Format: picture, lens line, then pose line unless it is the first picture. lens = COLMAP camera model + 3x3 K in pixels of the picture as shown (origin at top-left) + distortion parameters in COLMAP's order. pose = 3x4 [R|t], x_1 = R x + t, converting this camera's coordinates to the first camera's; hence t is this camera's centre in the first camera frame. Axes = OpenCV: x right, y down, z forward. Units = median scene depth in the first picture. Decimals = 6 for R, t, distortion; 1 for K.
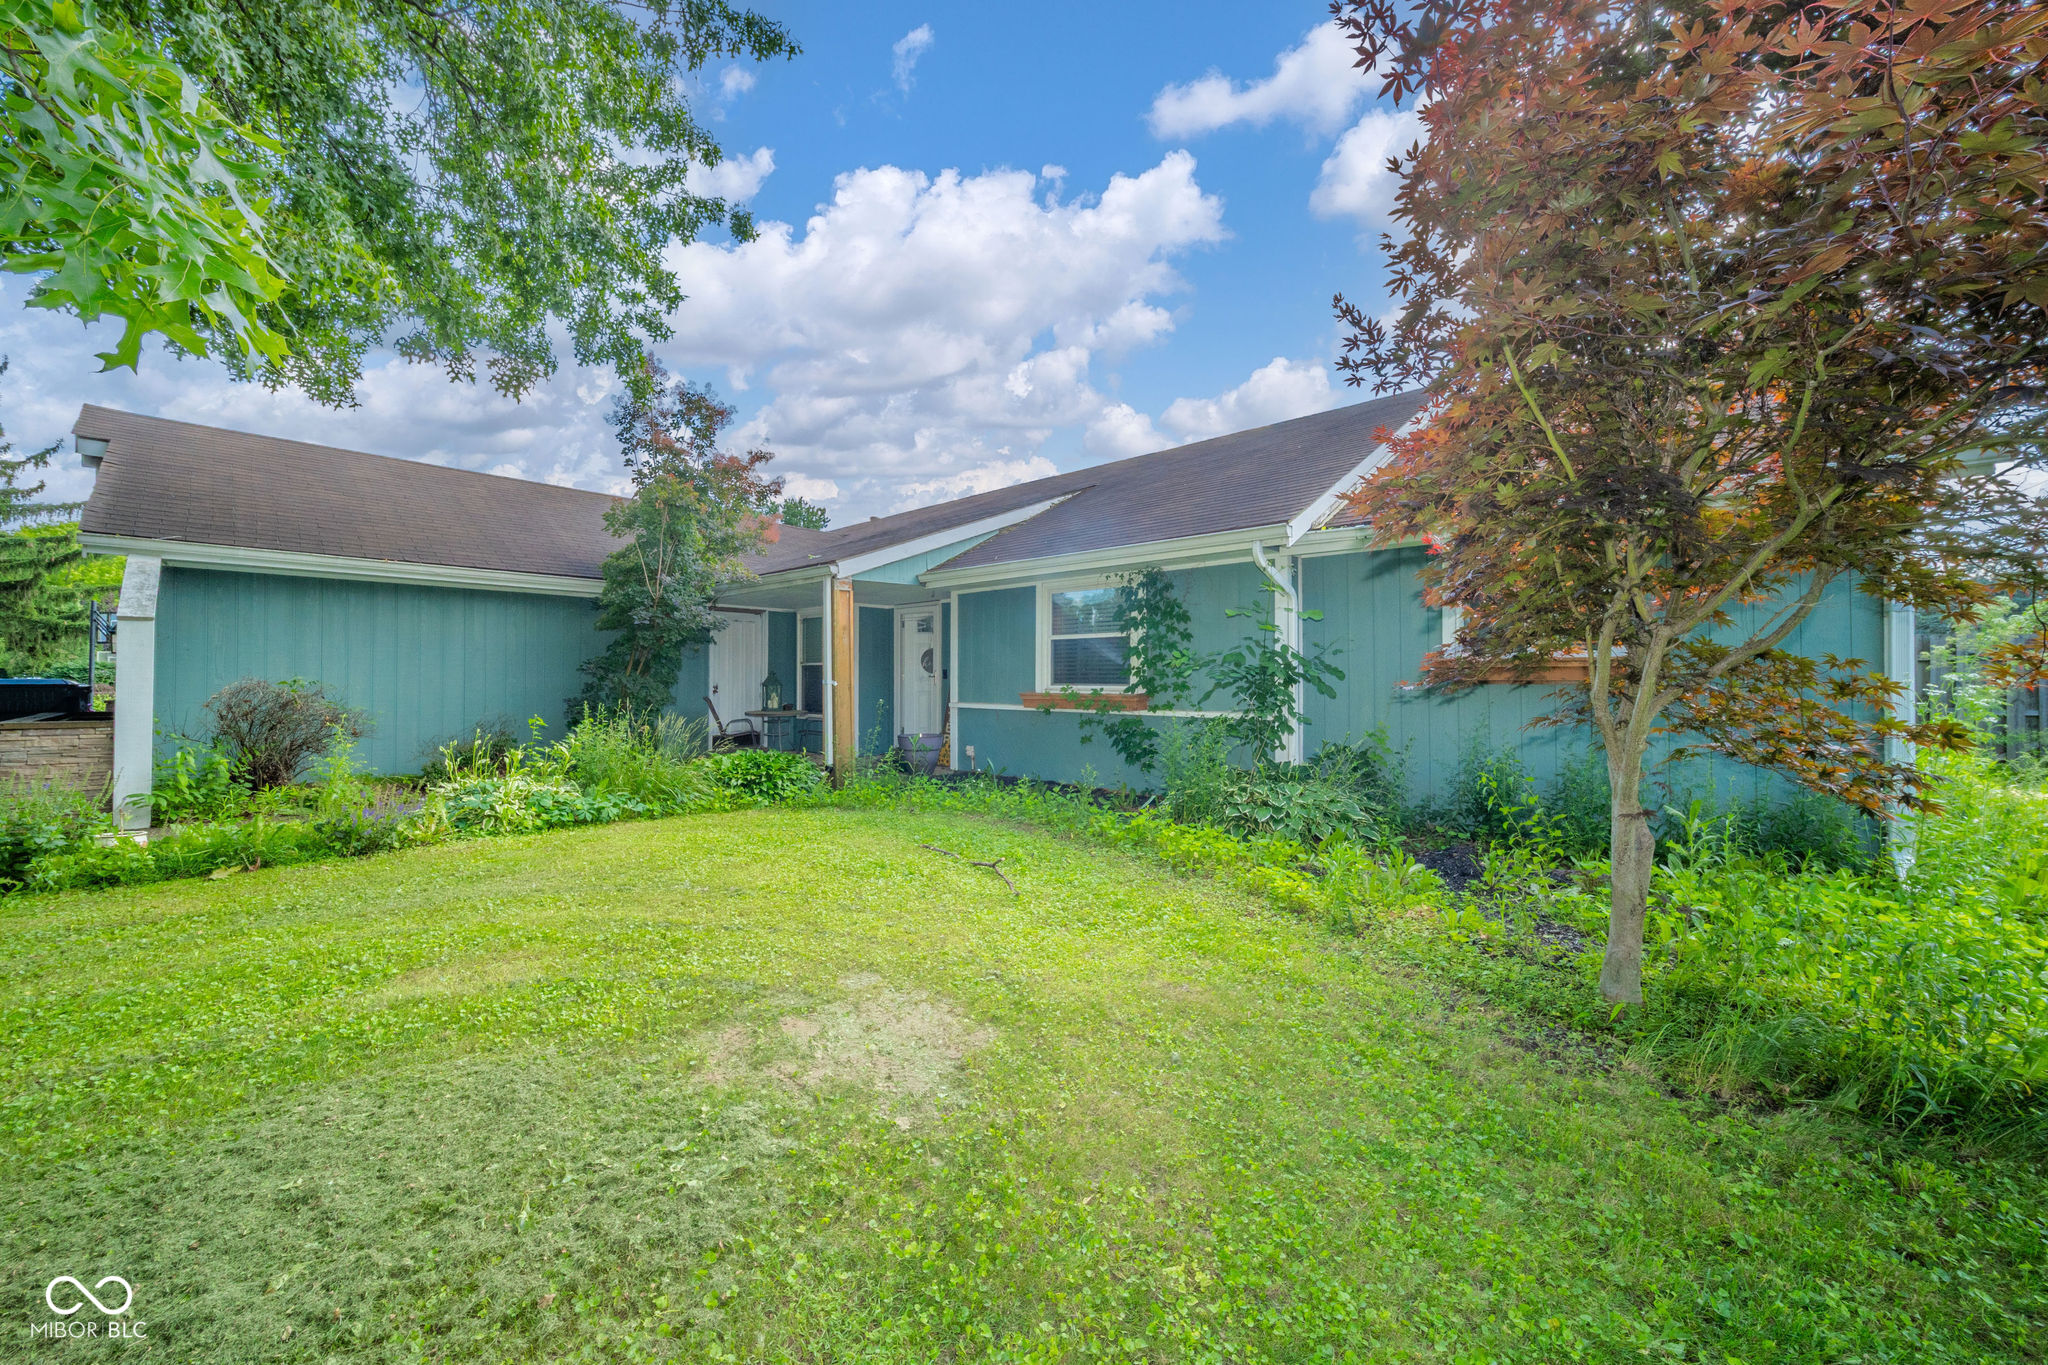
lens RADIAL K [[775.5, 0, 1018.3], [0, 775.5, 681.3], [0, 0, 1]] dist [0.008525, -0.000113]
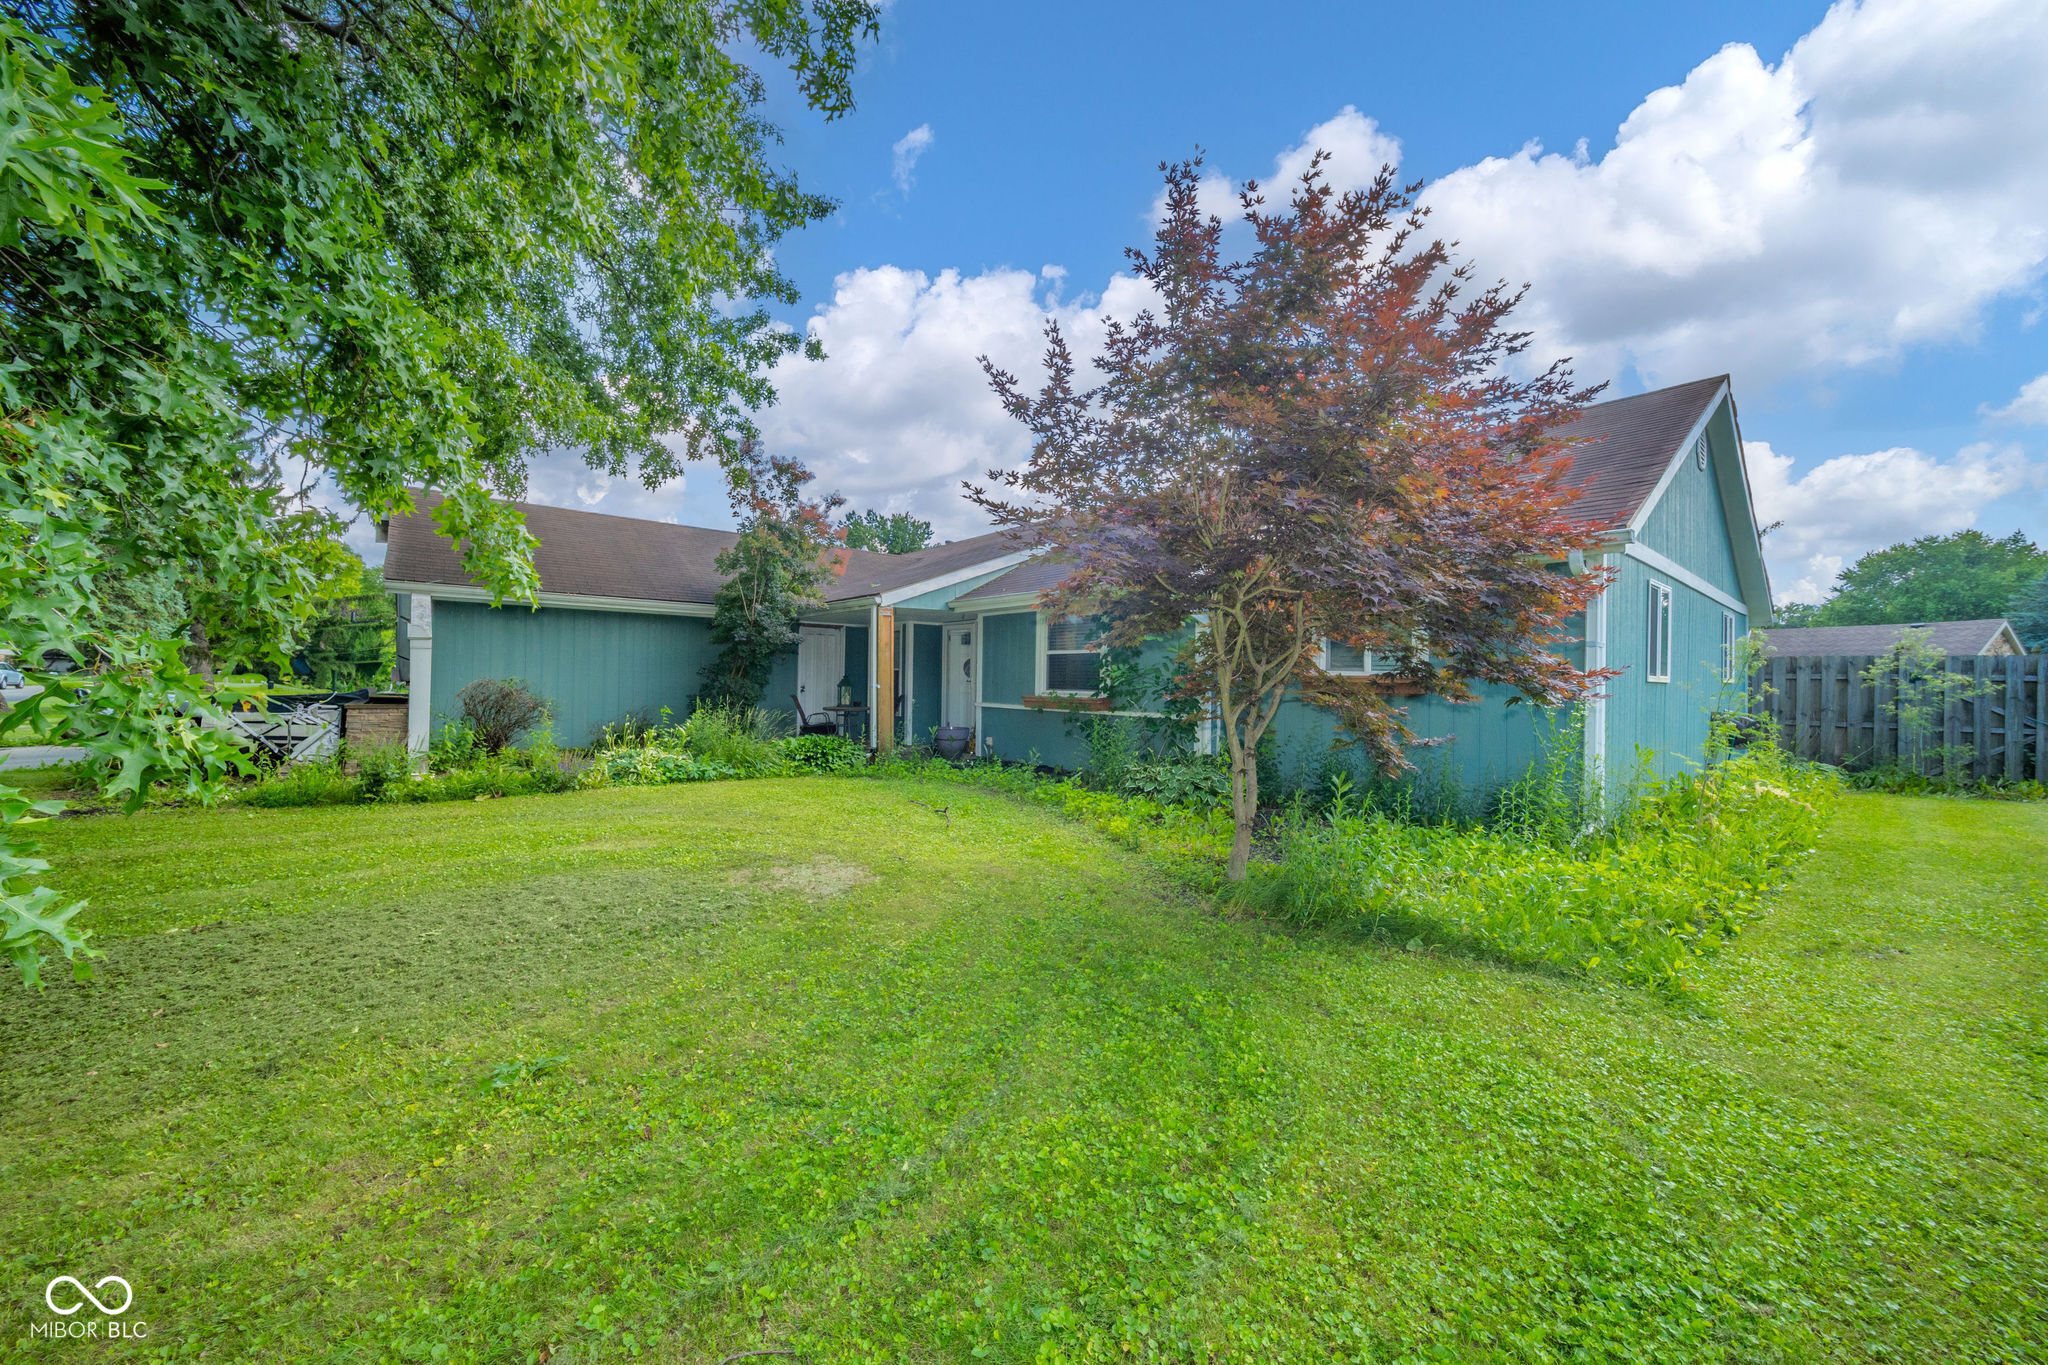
lens RADIAL K [[775.5, 0, 1030.8], [0, 775.5, 684.4], [0, 0, 1]] dist [0.008525, -0.000113]
pose [[0.991219, 0.014262, -0.131457, 0.217468], [-0.014145, 0.999898, 0.001825, -0.006994], [0.131470, 0.000051, 0.991320, -0.304265]]
